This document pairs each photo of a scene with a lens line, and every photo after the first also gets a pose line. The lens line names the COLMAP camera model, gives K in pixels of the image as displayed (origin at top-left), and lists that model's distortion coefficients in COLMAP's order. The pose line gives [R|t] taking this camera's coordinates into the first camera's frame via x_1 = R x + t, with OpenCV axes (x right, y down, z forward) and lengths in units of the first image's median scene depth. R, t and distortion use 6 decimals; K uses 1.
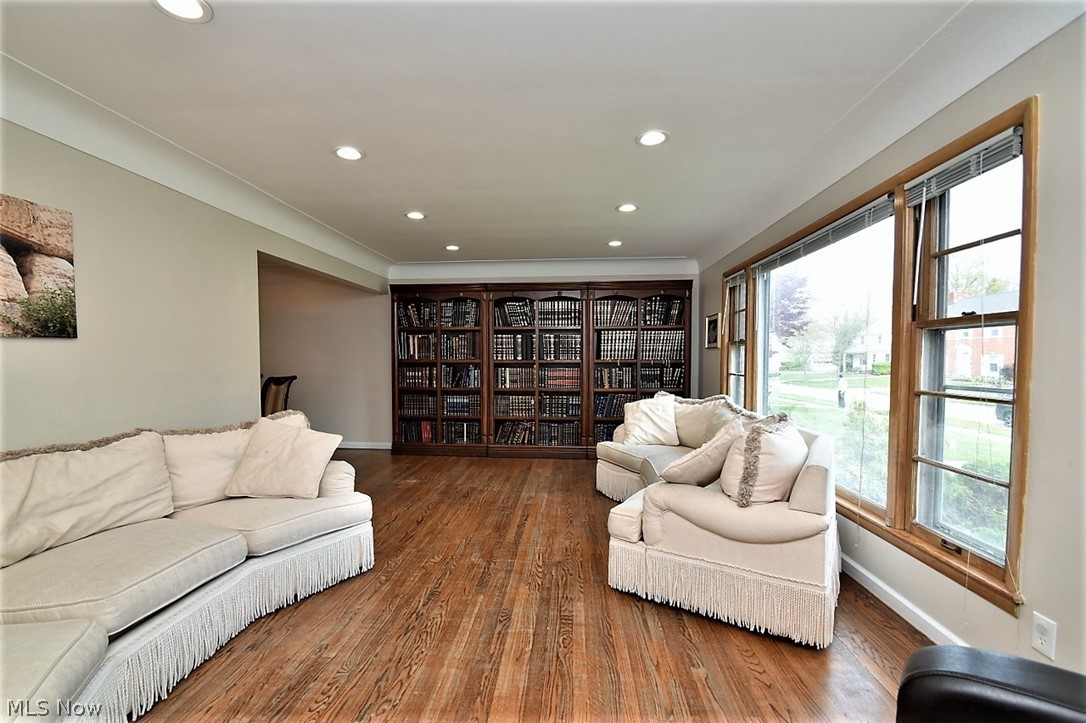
lens RADIAL K [[479.3, 0, 524.7], [0, 479.3, 358.9], [0, 0, 1]] dist [-0.012372, -0.004049]
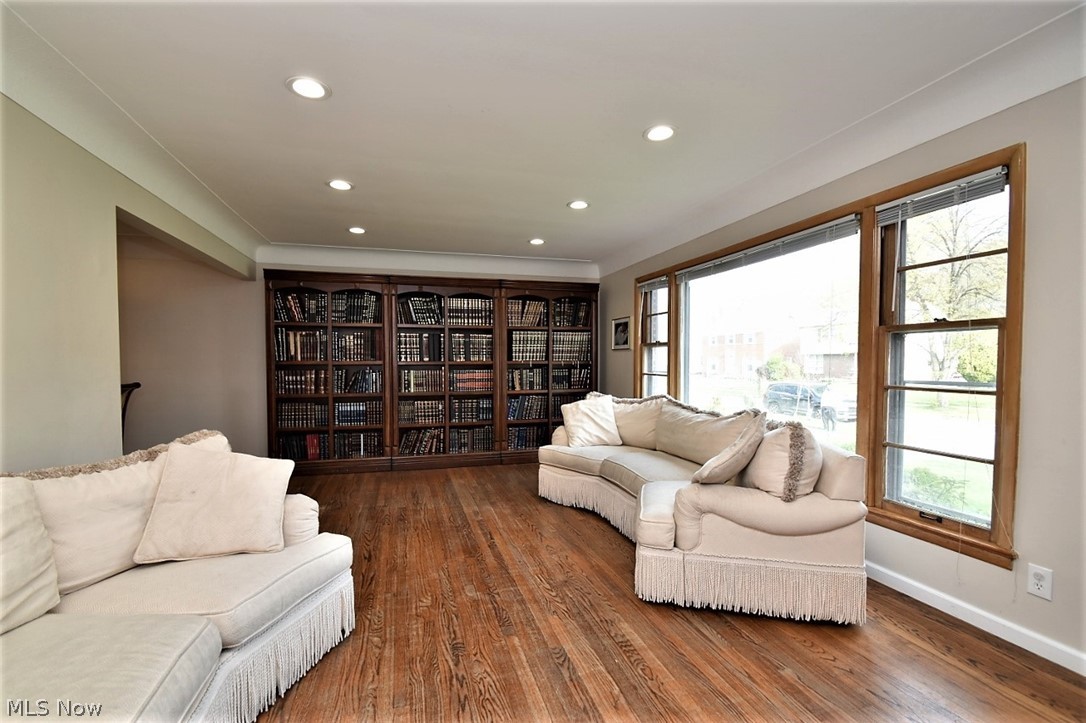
lens RADIAL K [[479.3, 0, 529.6], [0, 479.3, 359.6], [0, 0, 1]] dist [-0.012372, -0.004049]
pose [[0.936560, -0.000885, 0.350507, -0.355236], [0.002103, 0.999993, -0.003095, 0.005202], [-0.350502, 0.003636, 0.936555, 0.193093]]
